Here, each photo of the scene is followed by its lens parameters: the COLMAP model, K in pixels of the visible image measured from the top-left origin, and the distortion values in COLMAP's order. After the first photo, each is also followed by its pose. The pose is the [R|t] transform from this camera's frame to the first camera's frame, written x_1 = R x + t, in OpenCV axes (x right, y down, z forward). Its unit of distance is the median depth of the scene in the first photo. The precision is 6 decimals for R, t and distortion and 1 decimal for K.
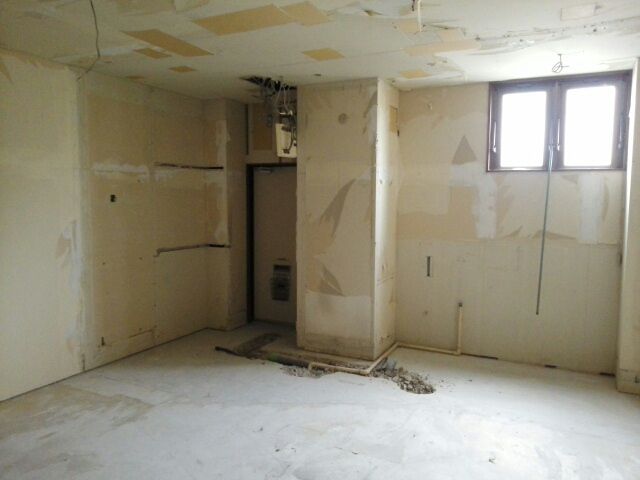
lens RADIAL K [[502.2, 0, 325.3], [0, 502.2, 237.2], [0, 0, 1]] dist [0.031305, -0.060408]
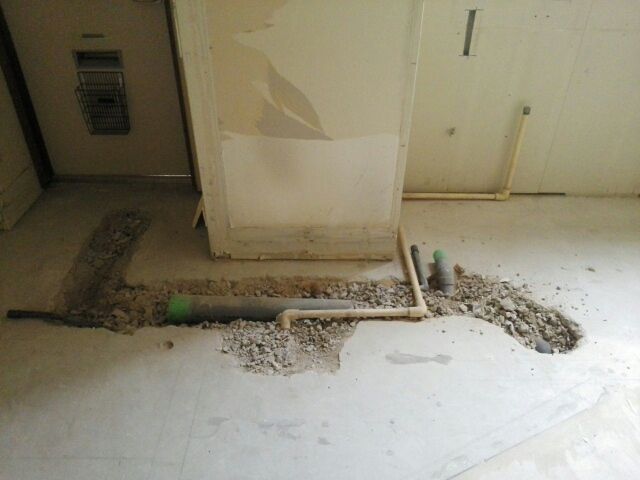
lens RADIAL K [[502.2, 0, 323.6], [0, 502.2, 238.0], [0, 0, 1]] dist [0.031305, -0.060408]
pose [[0.897086, -0.247598, 0.365968, -0.137353], [0.032520, 0.863002, 0.504152, -0.017964], [-0.440658, -0.440366, 0.782239, 0.667748]]
